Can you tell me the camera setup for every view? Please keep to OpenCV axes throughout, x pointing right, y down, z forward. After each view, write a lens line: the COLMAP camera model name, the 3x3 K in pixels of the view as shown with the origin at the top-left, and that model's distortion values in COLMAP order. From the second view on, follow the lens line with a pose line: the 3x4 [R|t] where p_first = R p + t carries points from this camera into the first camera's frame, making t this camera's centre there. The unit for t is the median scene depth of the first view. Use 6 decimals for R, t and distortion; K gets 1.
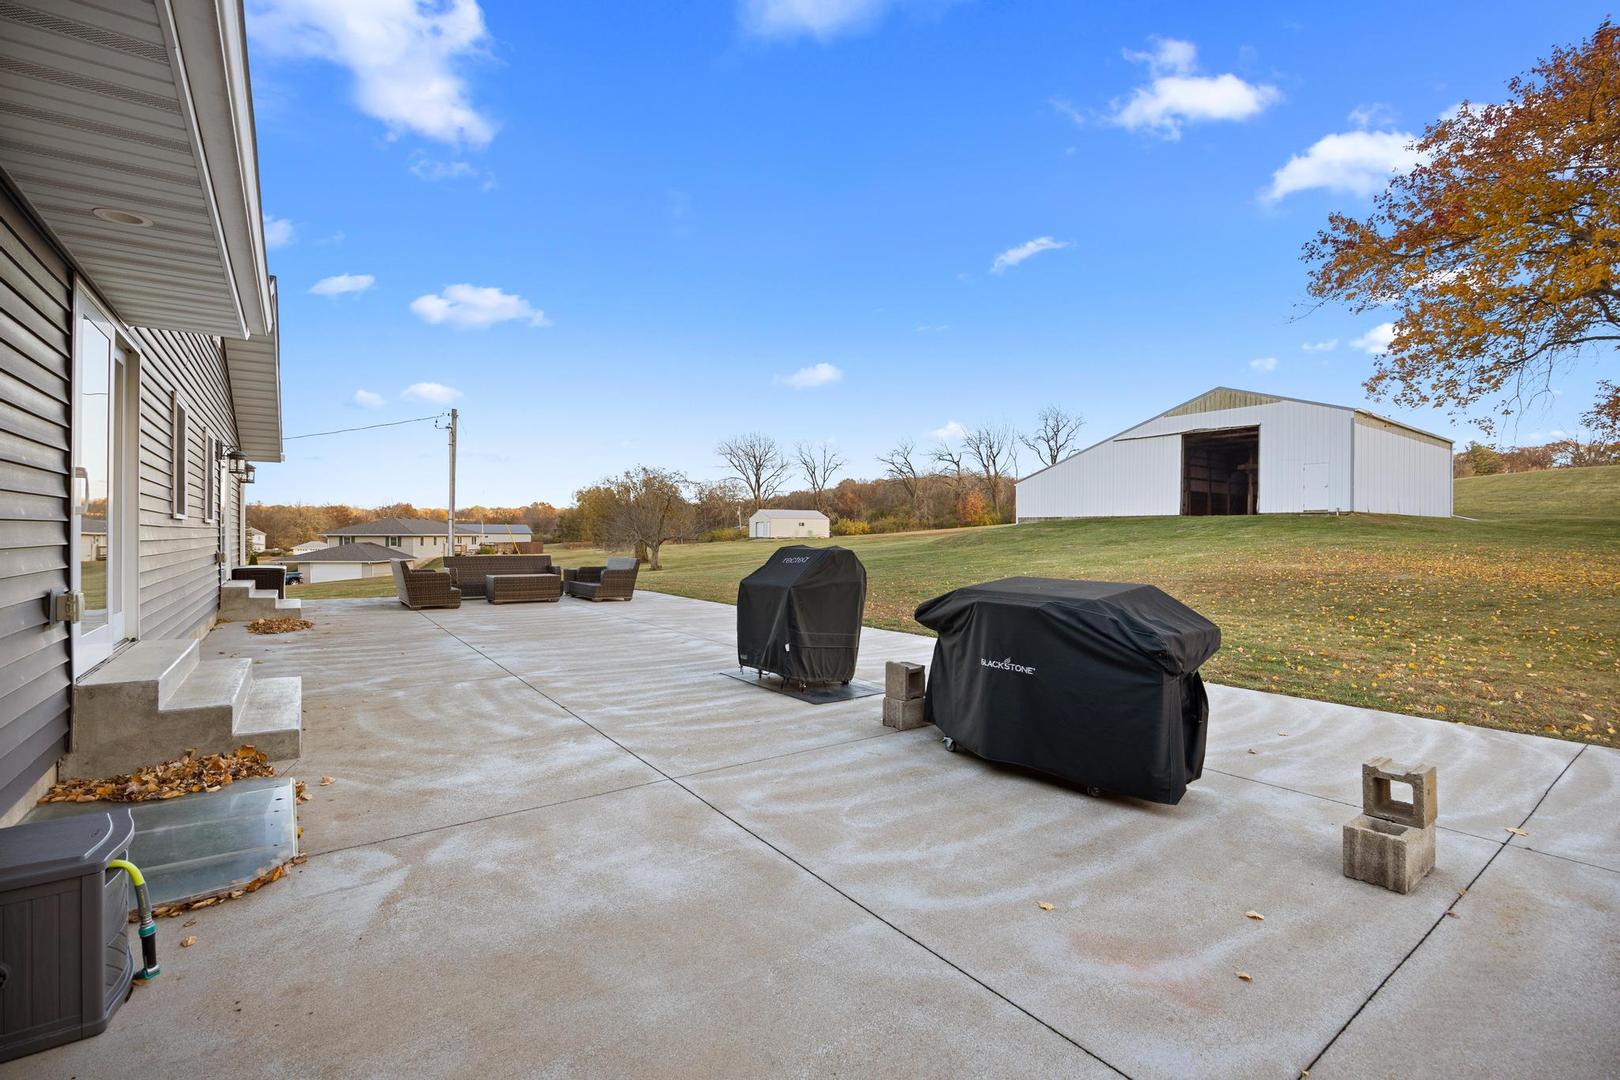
lens RADIAL K [[705.7, 0, 802.7], [0, 705.7, 536.7], [0, 0, 1]] dist [0.000467, 0.000303]
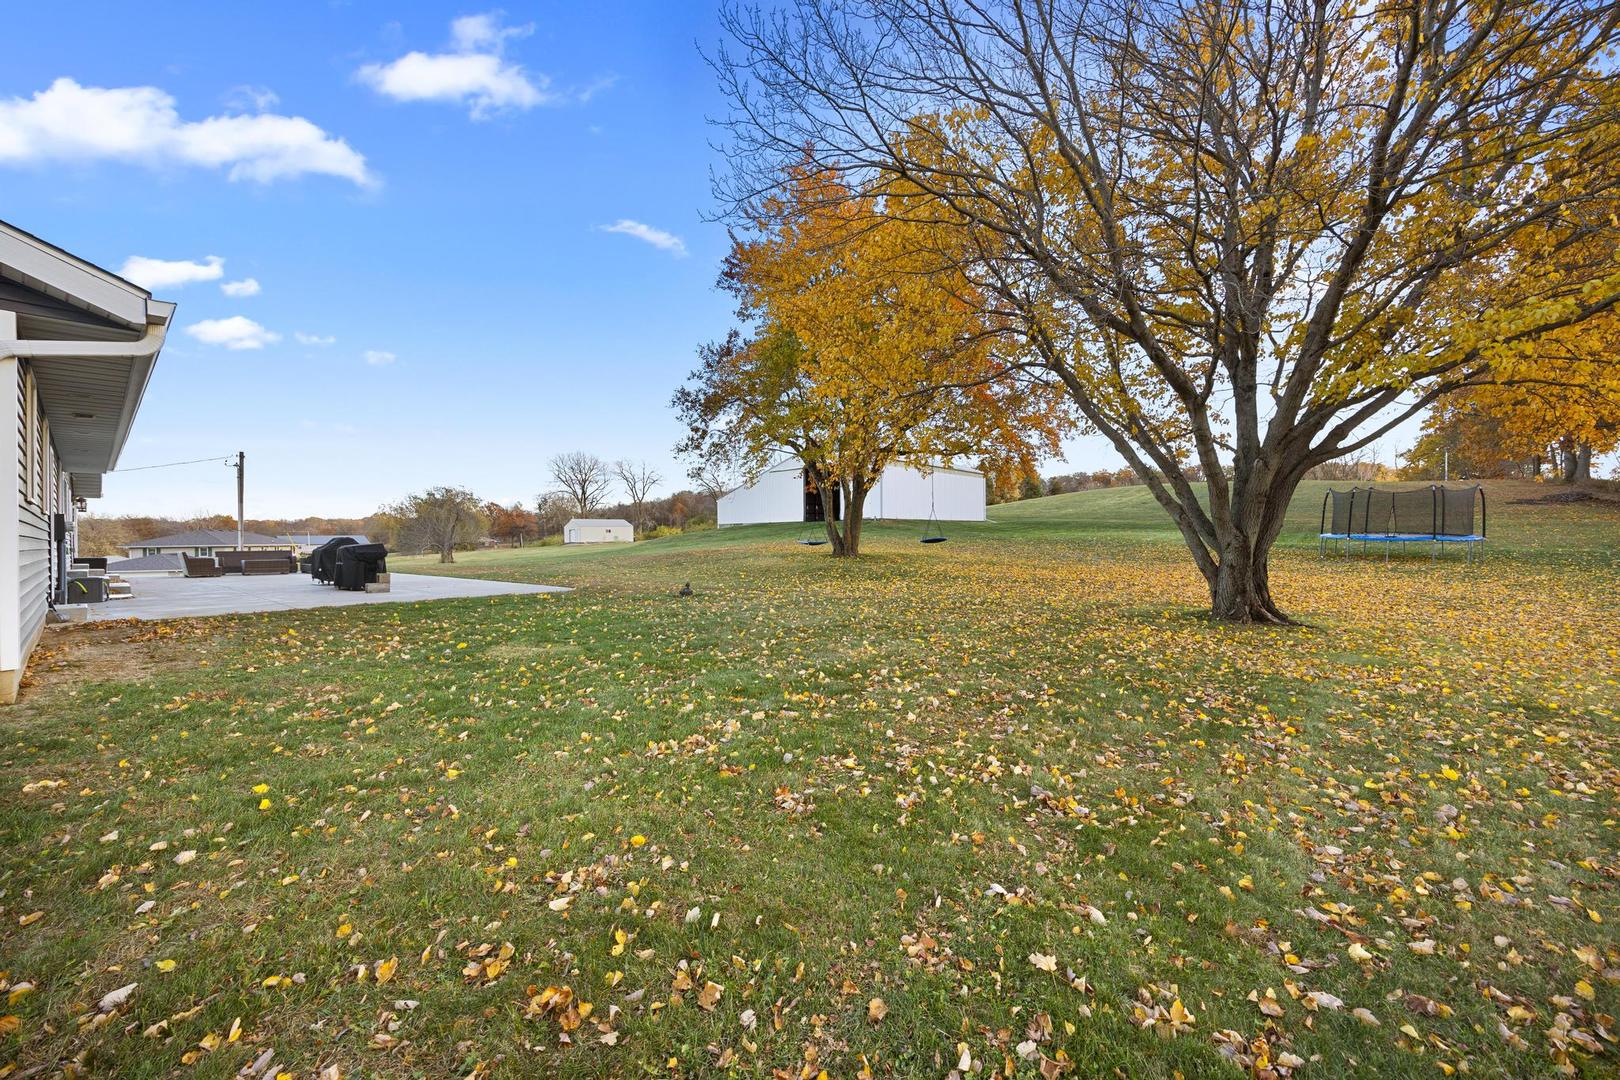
lens RADIAL K [[639.7, 0, 812.3], [0, 639.7, 538.4], [0, 0, 1]] dist [0.000579, 0.000028]
pose [[0.974219, -0.014822, 0.225115, 0.088566], [0.015966, 0.999867, -0.003262, 0.003550], [-0.225037, 0.006773, 0.974327, -0.135506]]
